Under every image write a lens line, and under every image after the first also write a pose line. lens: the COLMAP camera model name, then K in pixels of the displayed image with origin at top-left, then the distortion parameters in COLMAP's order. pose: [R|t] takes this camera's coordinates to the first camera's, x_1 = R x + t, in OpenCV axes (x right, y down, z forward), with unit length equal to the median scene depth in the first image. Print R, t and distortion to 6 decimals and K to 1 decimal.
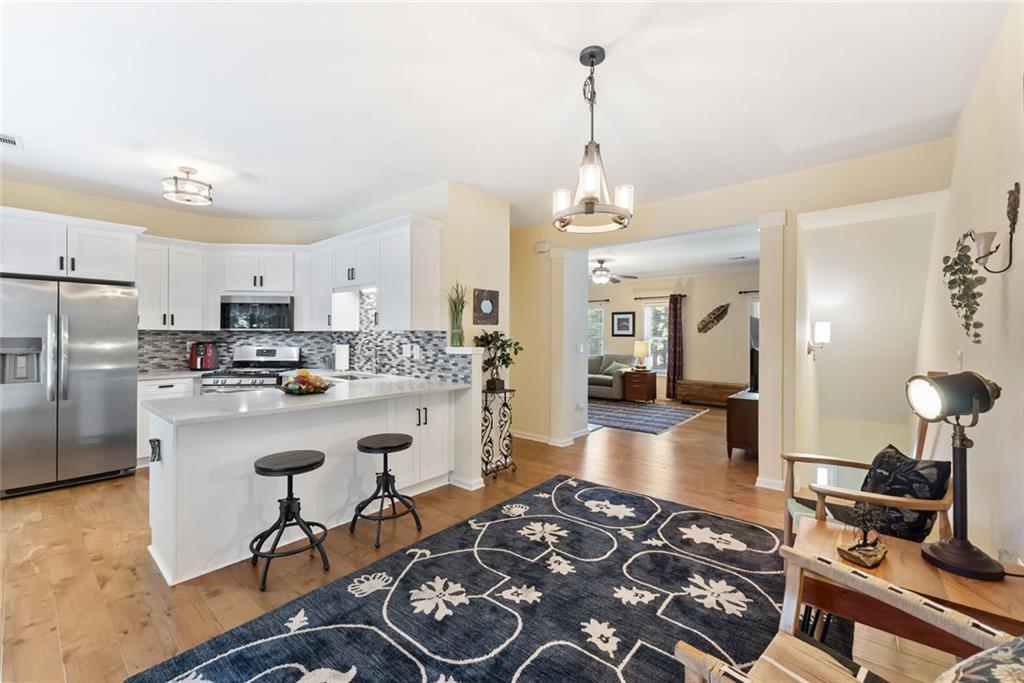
lens RADIAL K [[414.7, 0, 507.1], [0, 414.7, 333.9], [0, 0, 1]] dist [-0.002722, -0.000195]
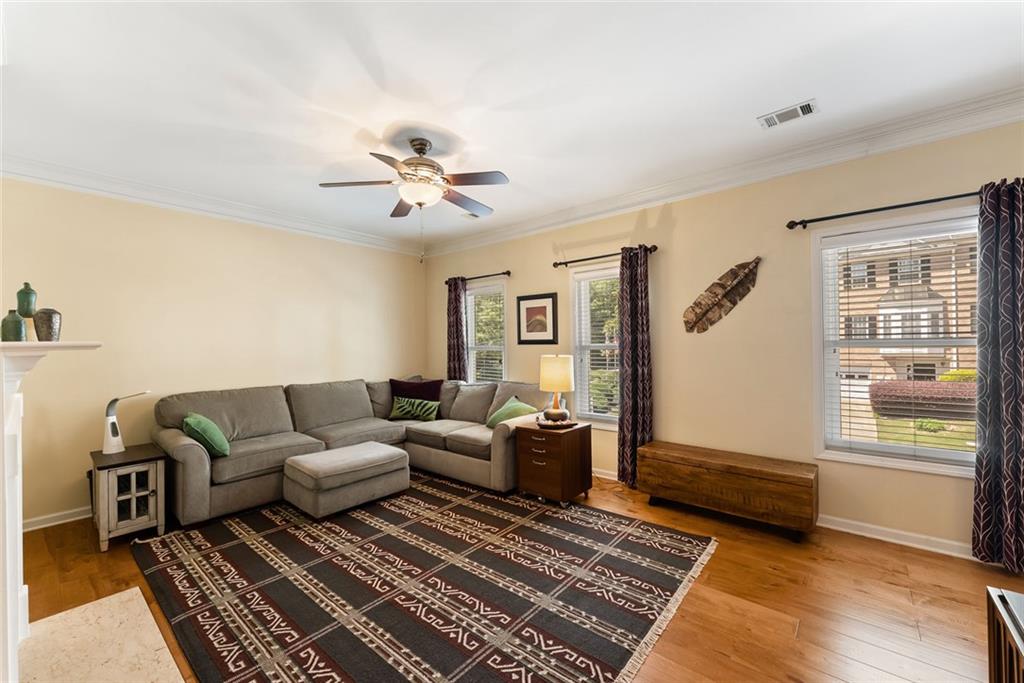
lens RADIAL K [[414.7, 0, 505.3], [0, 414.7, 340.7], [0, 0, 1]] dist [-0.002722, -0.000195]
pose [[0.999779, -0.018887, -0.009209, 0.273664], [0.018839, 0.999809, -0.005263, 0.004592], [0.009307, 0.005088, 0.999944, 0.562070]]
